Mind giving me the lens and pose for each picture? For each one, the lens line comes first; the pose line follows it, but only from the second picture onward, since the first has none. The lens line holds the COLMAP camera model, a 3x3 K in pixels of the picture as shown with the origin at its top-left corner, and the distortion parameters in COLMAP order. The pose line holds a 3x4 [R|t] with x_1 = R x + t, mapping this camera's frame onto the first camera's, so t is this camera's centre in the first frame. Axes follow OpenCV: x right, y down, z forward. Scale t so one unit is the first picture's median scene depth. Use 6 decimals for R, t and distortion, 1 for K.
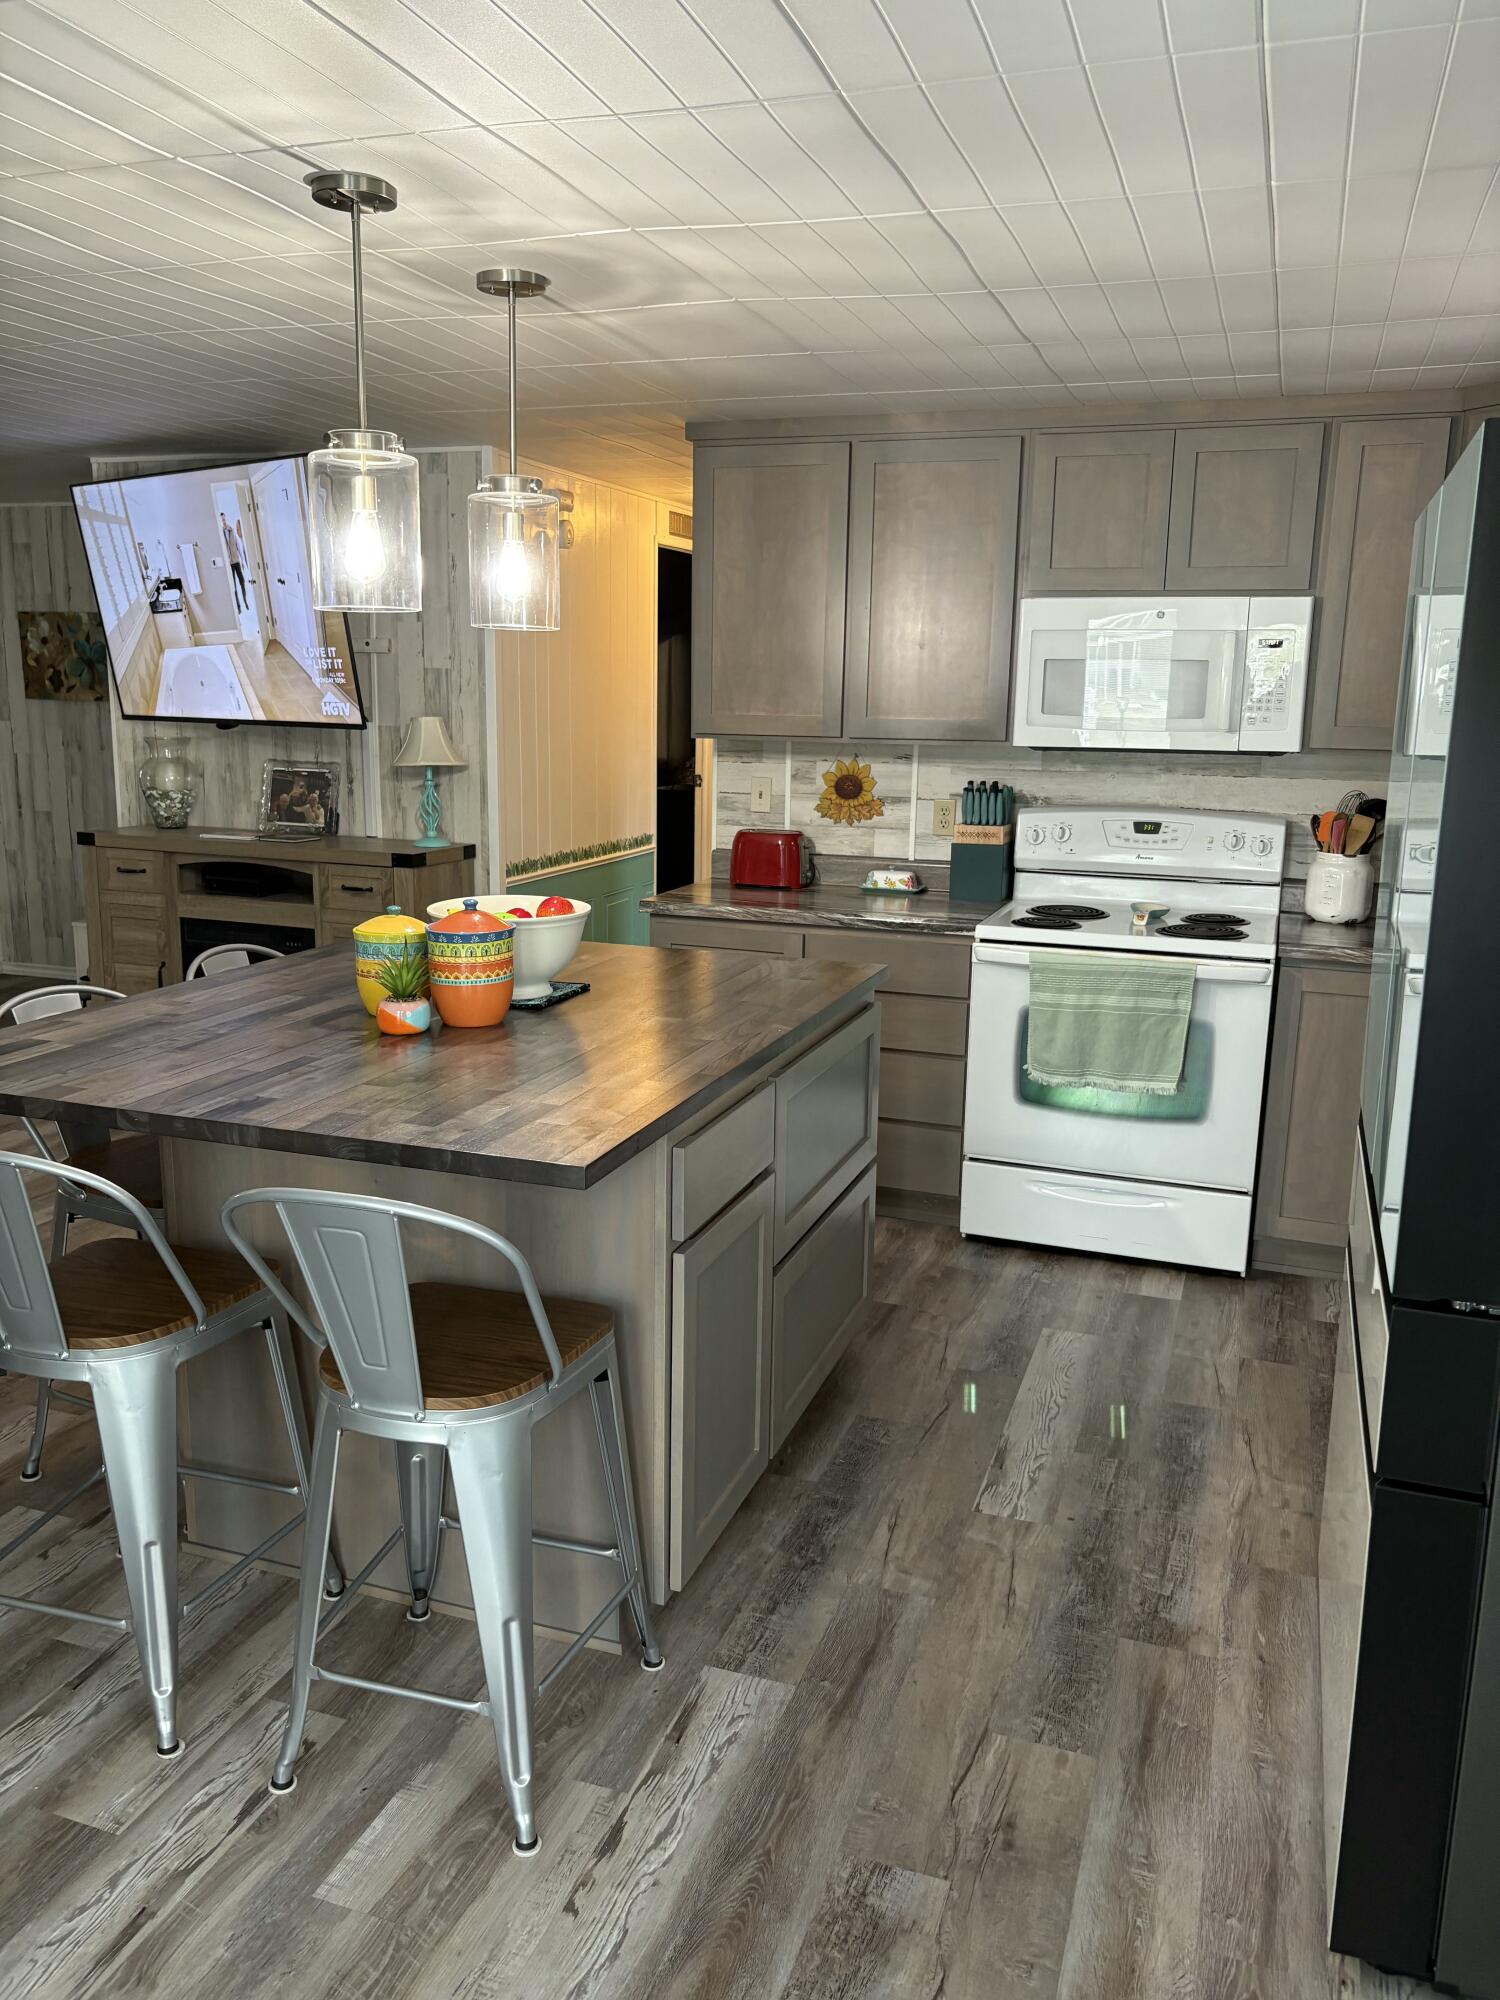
lens RADIAL K [[1534.0, 0, 746.3], [0, 1534.0, 1007.6], [0, 0, 1]] dist [0.047004, -0.052847]
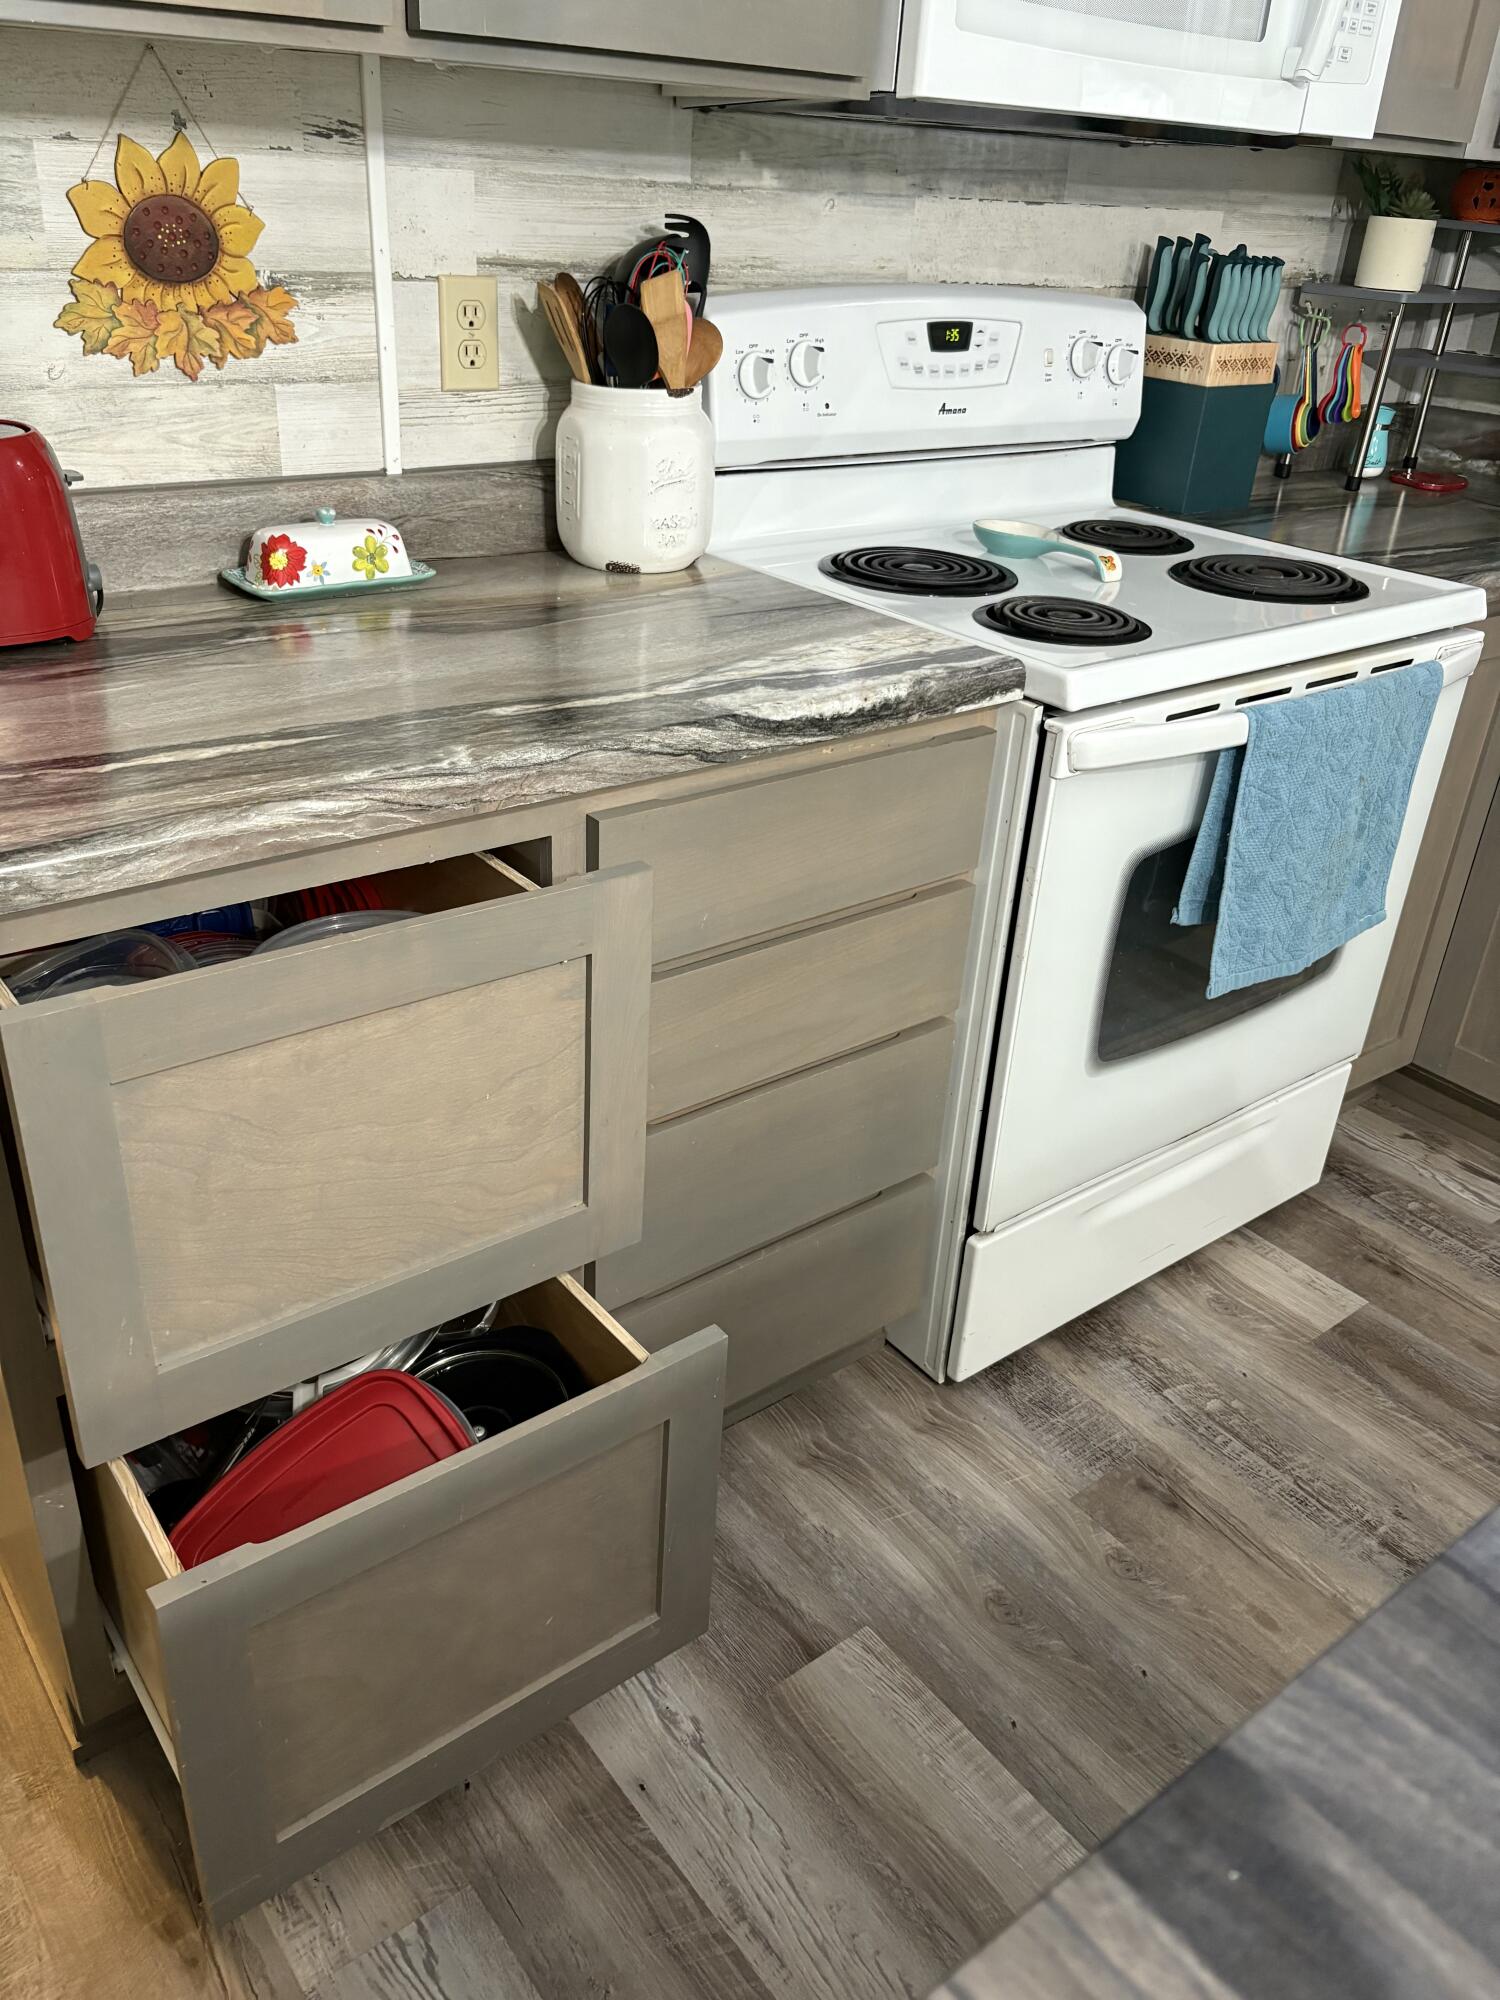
lens RADIAL K [[1534.0, 0, 749.8], [0, 1534.0, 985.2], [0, 0, 1]] dist [0.047004, -0.052847]
pose [[0.526871, -0.384408, 0.758048, -0.160214], [0.128744, 0.917683, 0.375877, -0.114886], [-0.840138, -0.100444, 0.532991, 0.766026]]
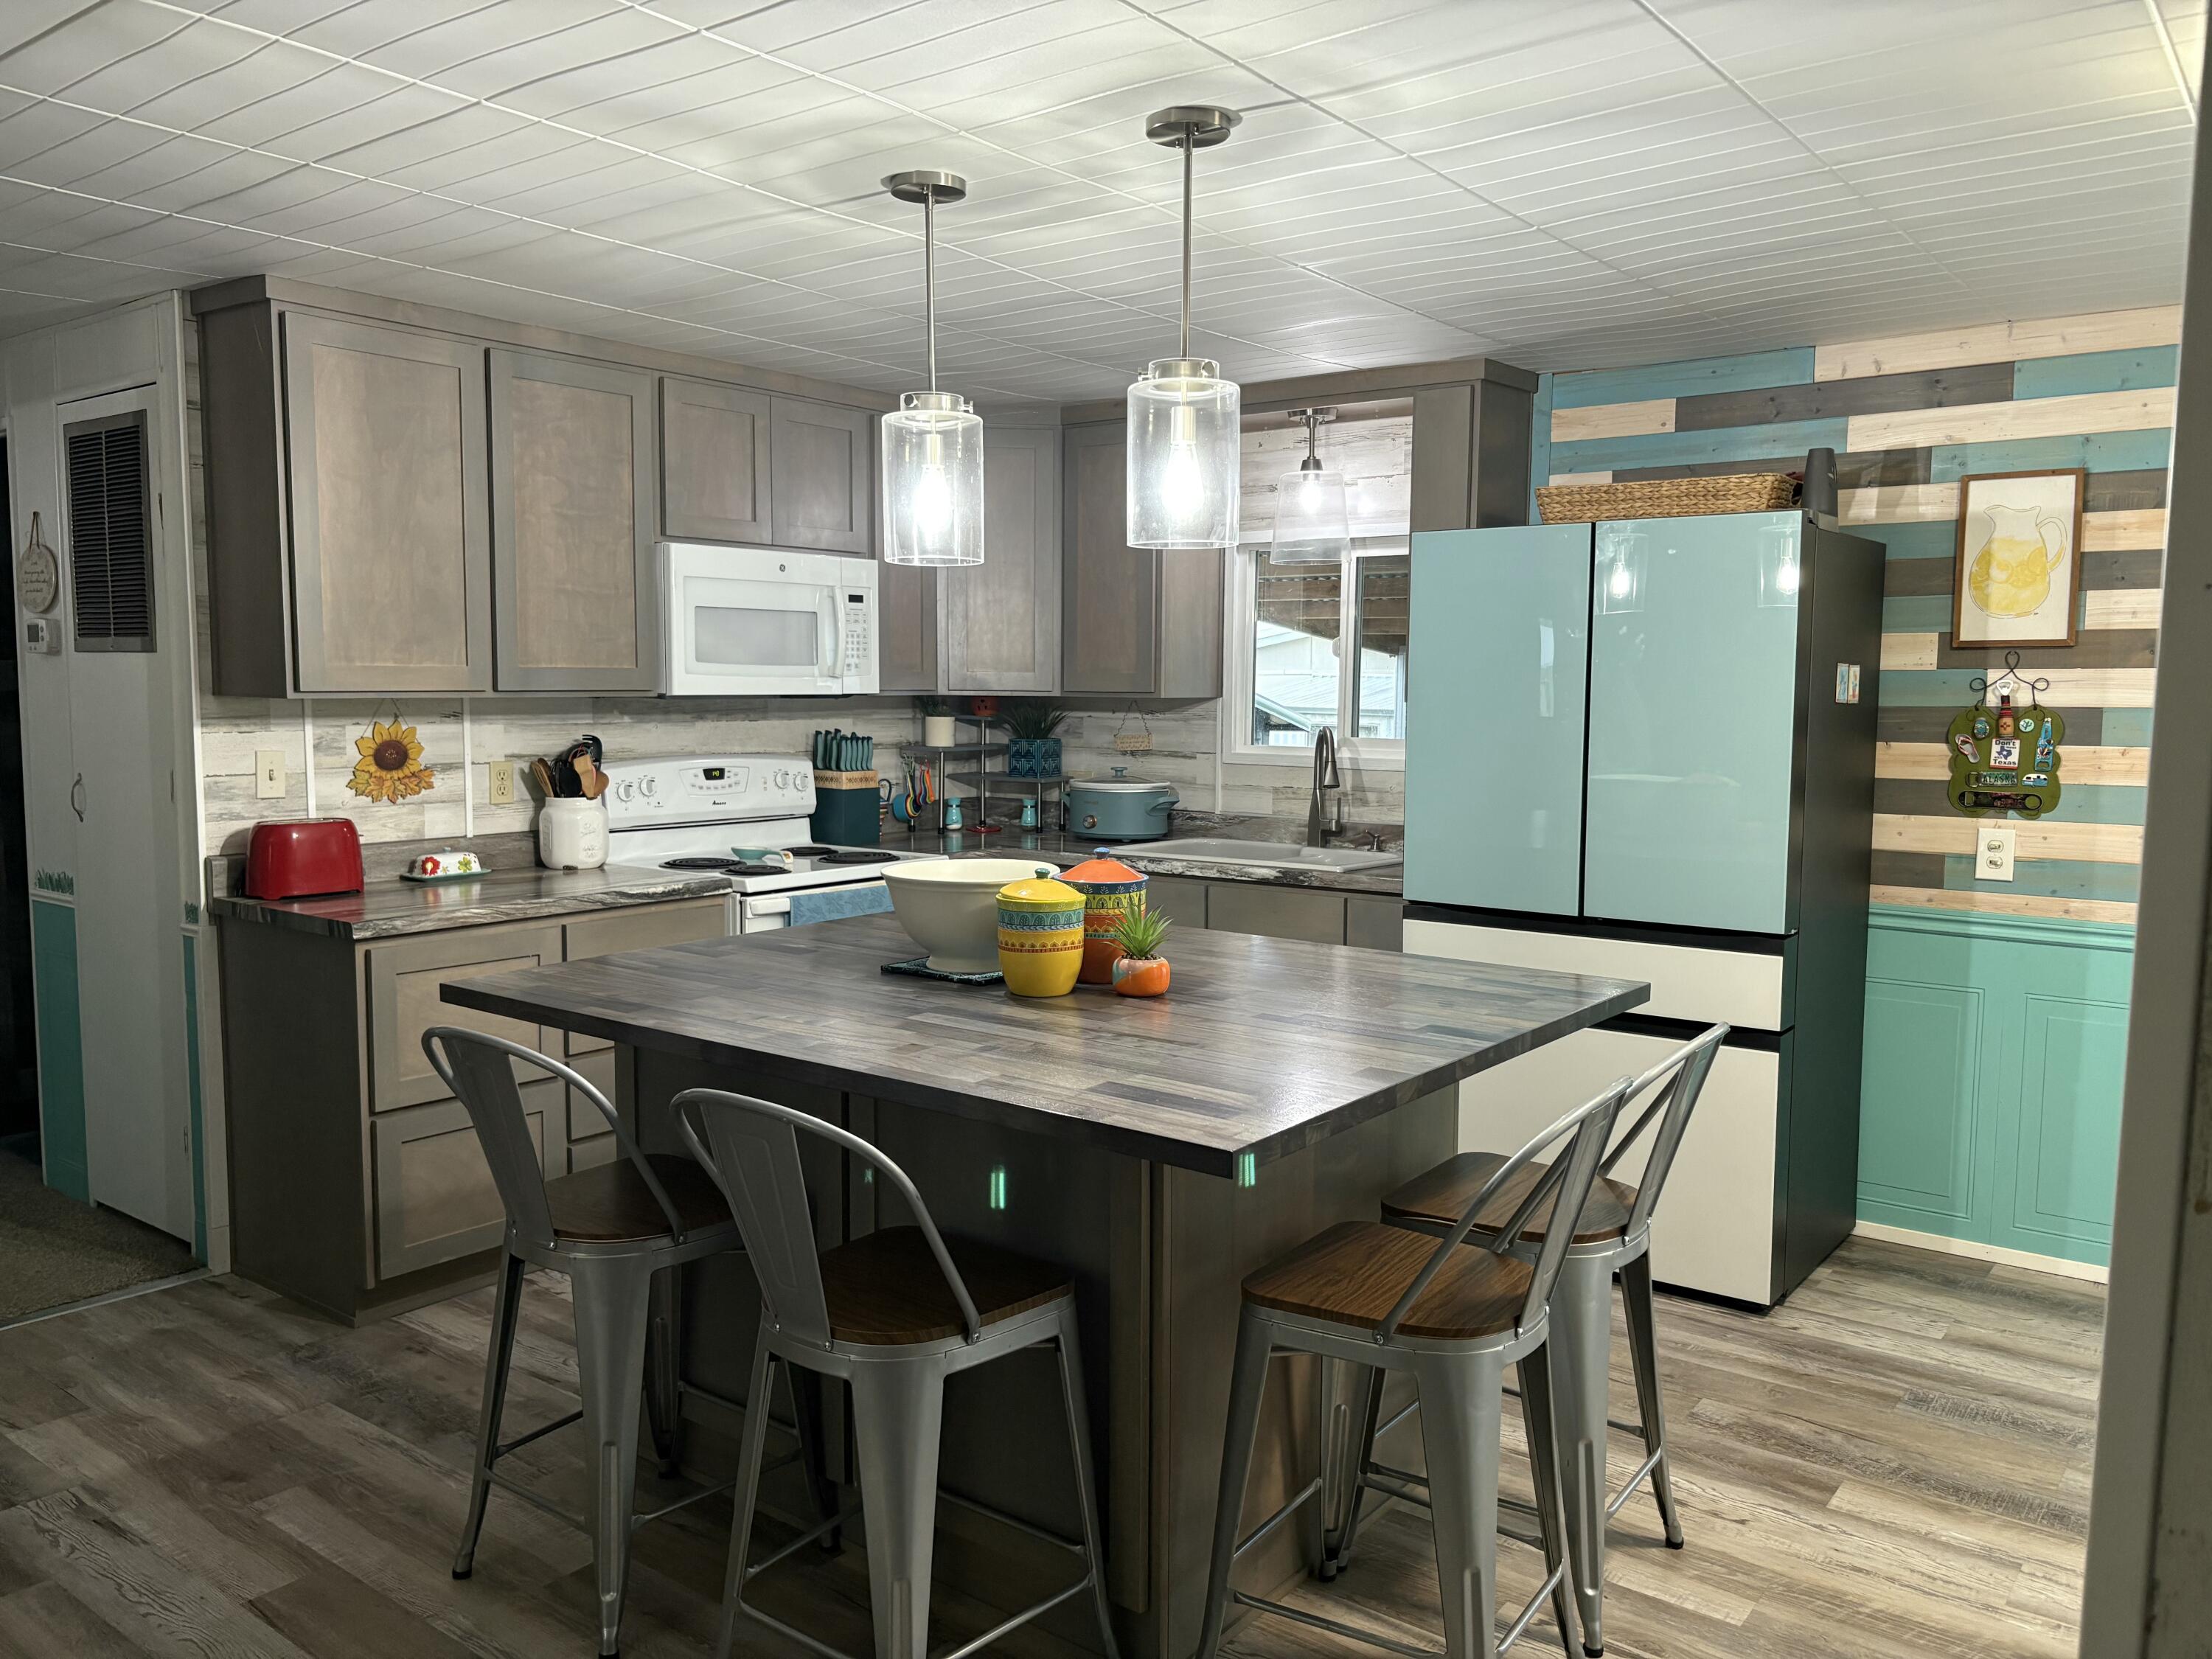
lens RADIAL K [[1696.6, 0, 1110.4], [0, 1696.6, 838.0], [0, 0, 1]] dist [0.047004, -0.052847]
pose [[0.308333, -0.104086, 0.945567, -0.684148], [0.193935, 0.979998, 0.044637, -0.072173], [-0.931300, 0.169615, 0.322352, 0.392475]]
